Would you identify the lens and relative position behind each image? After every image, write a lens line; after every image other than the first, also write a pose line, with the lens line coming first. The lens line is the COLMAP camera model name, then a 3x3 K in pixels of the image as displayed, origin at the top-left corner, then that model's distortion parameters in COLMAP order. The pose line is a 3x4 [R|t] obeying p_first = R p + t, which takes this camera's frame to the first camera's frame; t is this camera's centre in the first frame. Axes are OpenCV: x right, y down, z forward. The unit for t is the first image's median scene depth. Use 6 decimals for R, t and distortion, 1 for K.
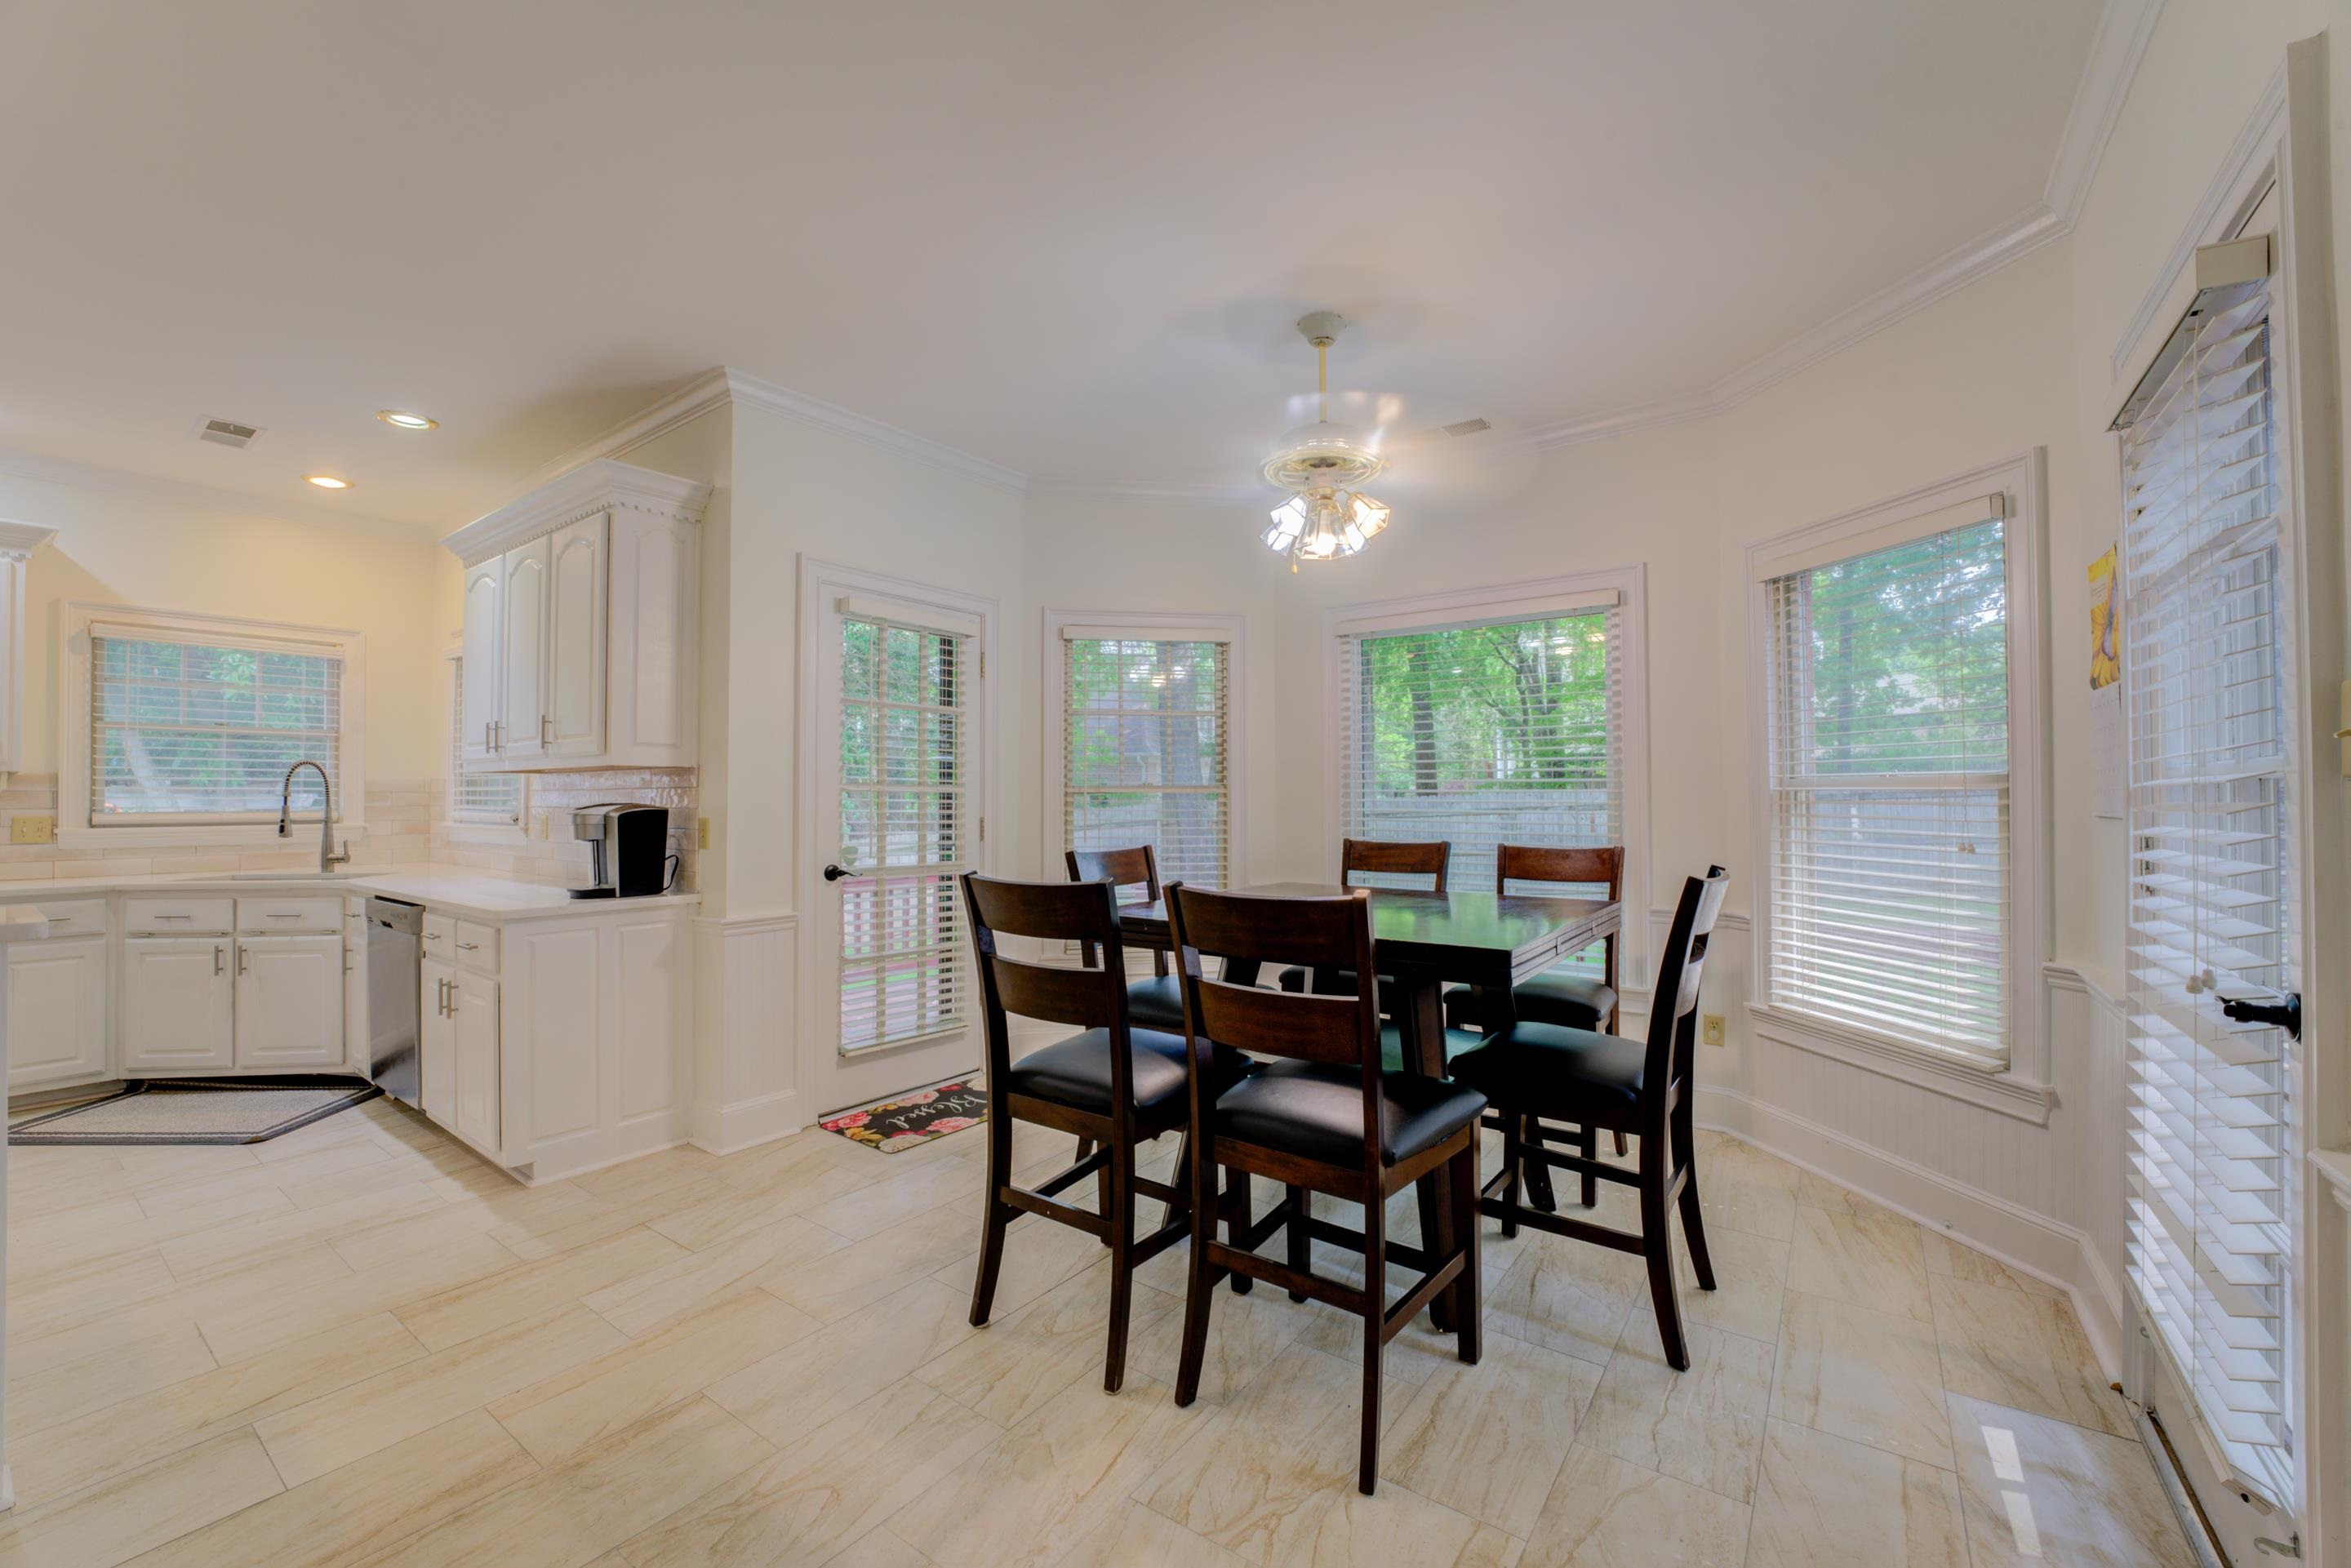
lens RADIAL K [[944.7, 0, 1175.5], [0, 944.7, 784.0], [0, 0, 1]] dist [-0.027980, 0.002808]
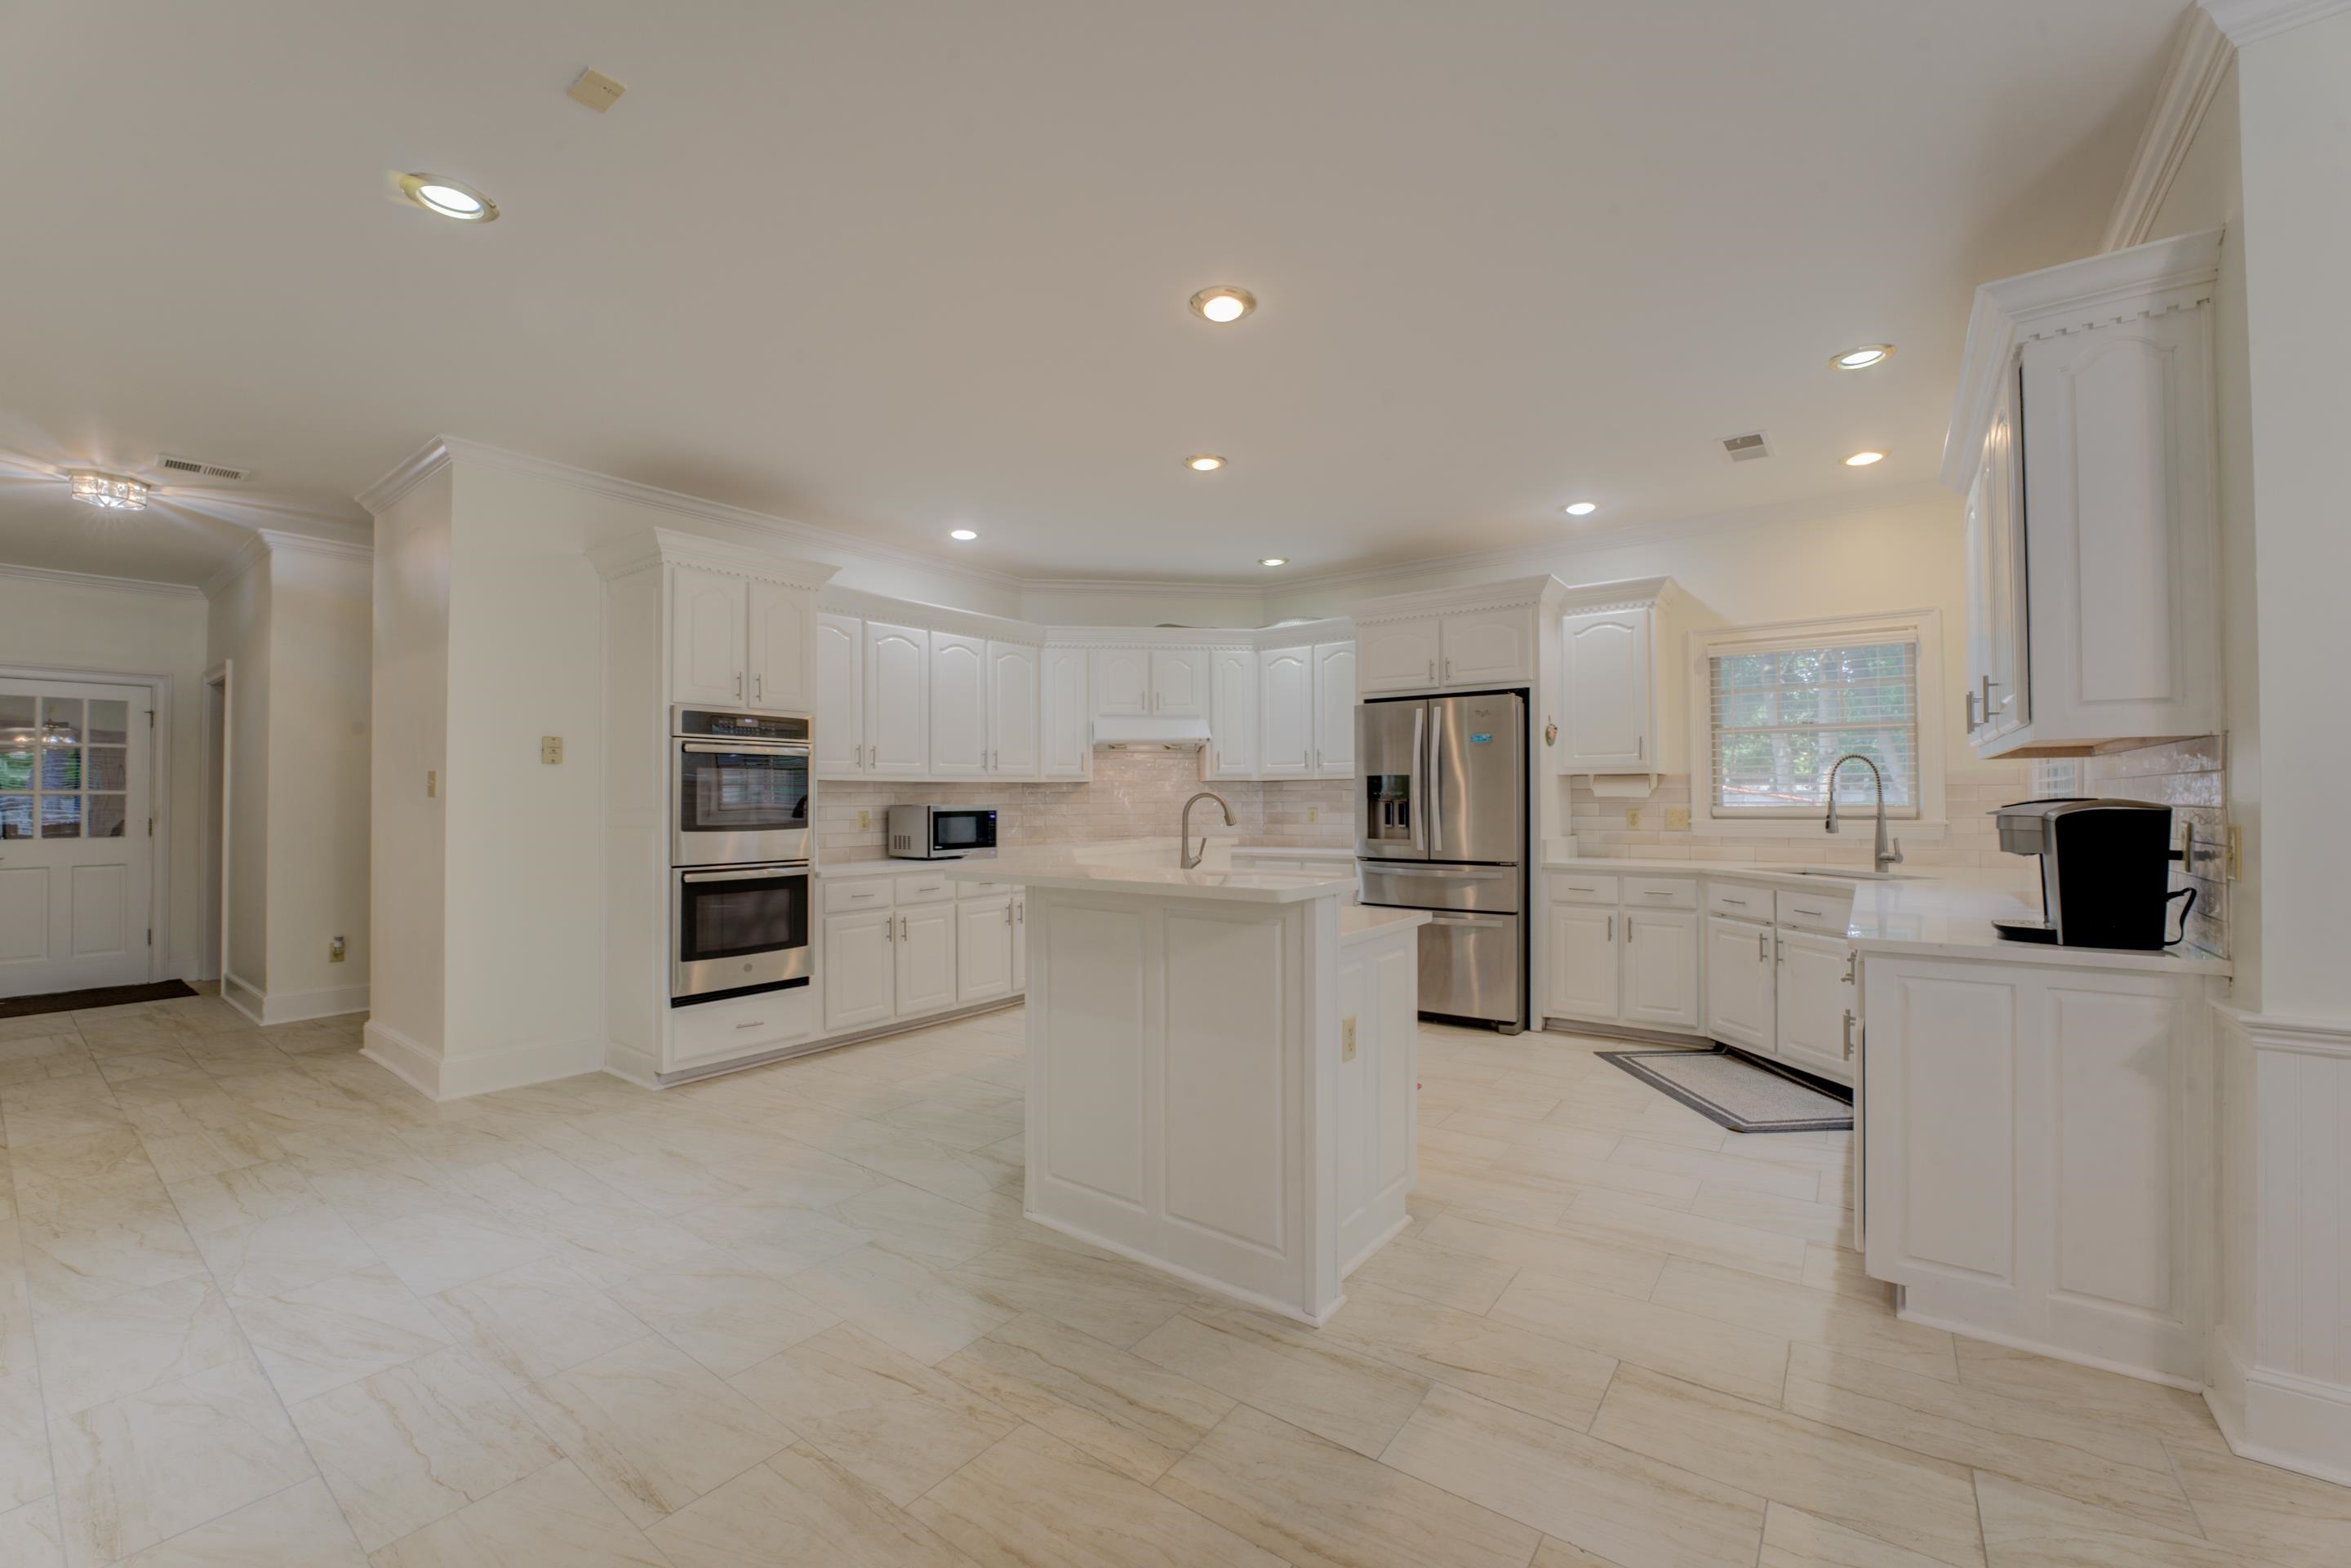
lens RADIAL K [[944.7, 0, 1175.5], [0, 944.7, 784.0], [0, 0, 1]] dist [-0.027980, 0.002808]
pose [[-0.016277, -0.013627, -0.999775, 0.043239], [0.019950, 0.999704, -0.013951, 0.006127], [0.999668, -0.020173, -0.016001, 0.347212]]
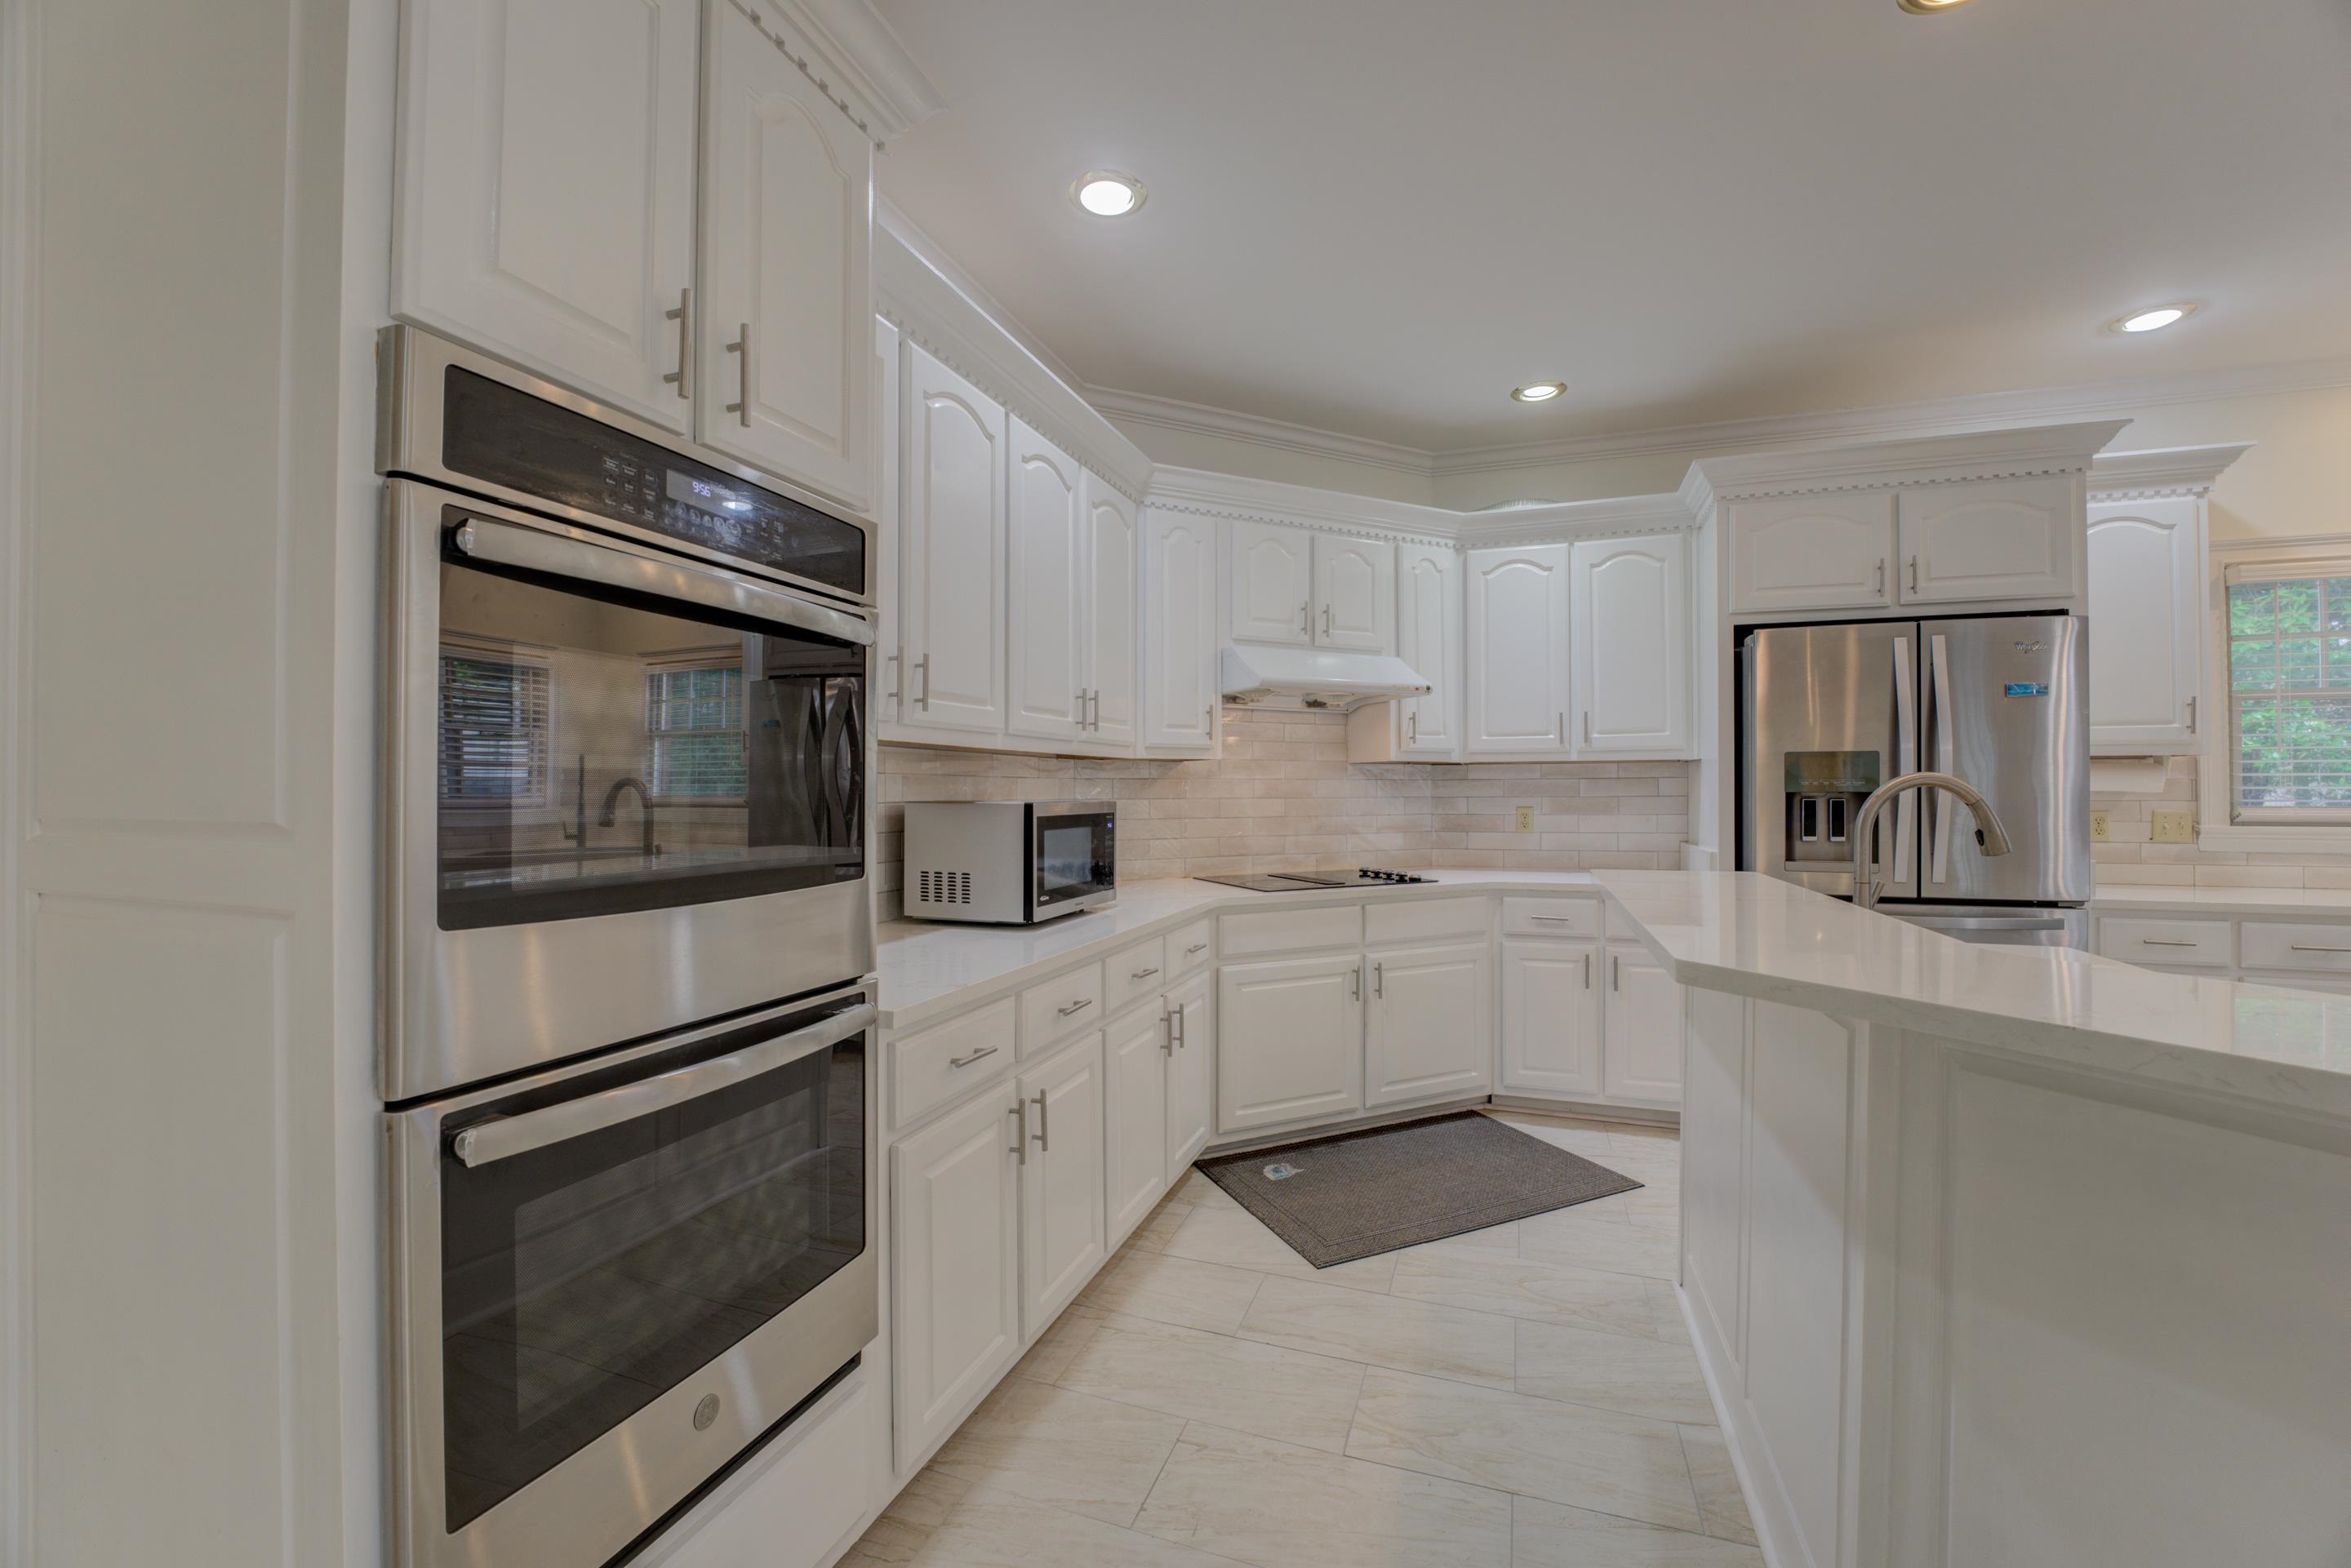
lens RADIAL K [[944.7, 0, 1175.5], [0, 944.7, 784.0], [0, 0, 1]] dist [-0.027980, 0.002808]
pose [[0.280026, -0.006986, -0.959967, -0.736164], [0.013375, 0.999905, -0.003375, 0.002686], [0.959899, -0.011894, 0.280093, -0.116219]]
